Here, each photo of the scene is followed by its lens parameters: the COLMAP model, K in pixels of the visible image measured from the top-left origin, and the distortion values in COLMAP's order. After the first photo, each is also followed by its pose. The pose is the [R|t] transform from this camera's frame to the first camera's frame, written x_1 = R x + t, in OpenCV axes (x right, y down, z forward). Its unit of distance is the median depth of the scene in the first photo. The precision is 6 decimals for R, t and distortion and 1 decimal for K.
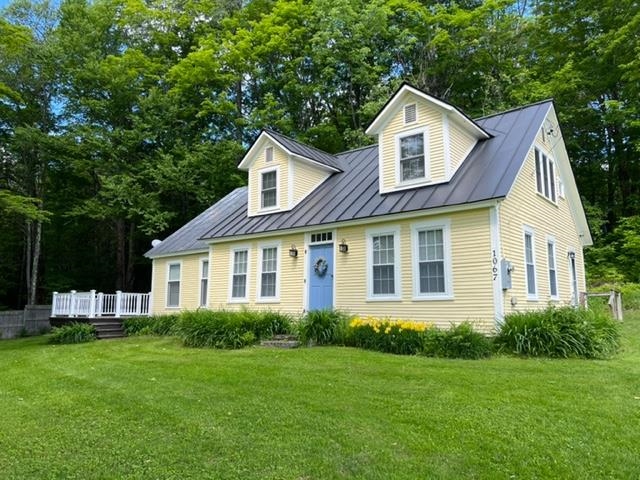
lens RADIAL K [[482.1, 0, 310.1], [0, 482.1, 205.5], [0, 0, 1]] dist [0.002584, 0.001606]
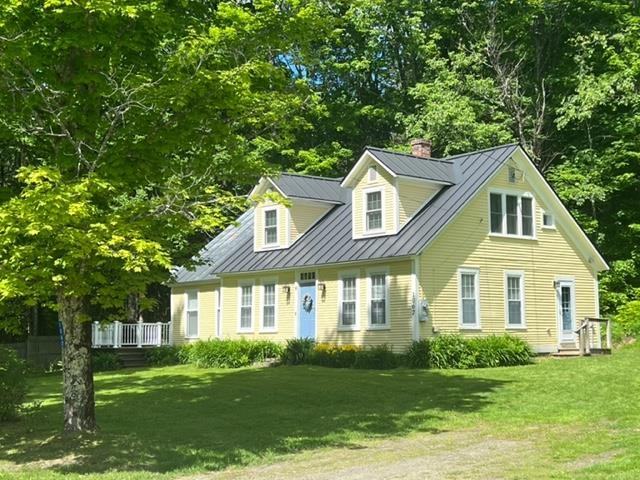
lens RADIAL K [[988.7, 0, 320.0], [0, 988.7, 239.9], [0, 0, 1]] dist [0.028497, 0.000000]
pose [[0.985406, -0.023974, -0.168523, 0.418027], [0.042406, 0.993393, 0.106642, -0.250604], [0.164853, -0.112232, 0.979912, -1.205079]]
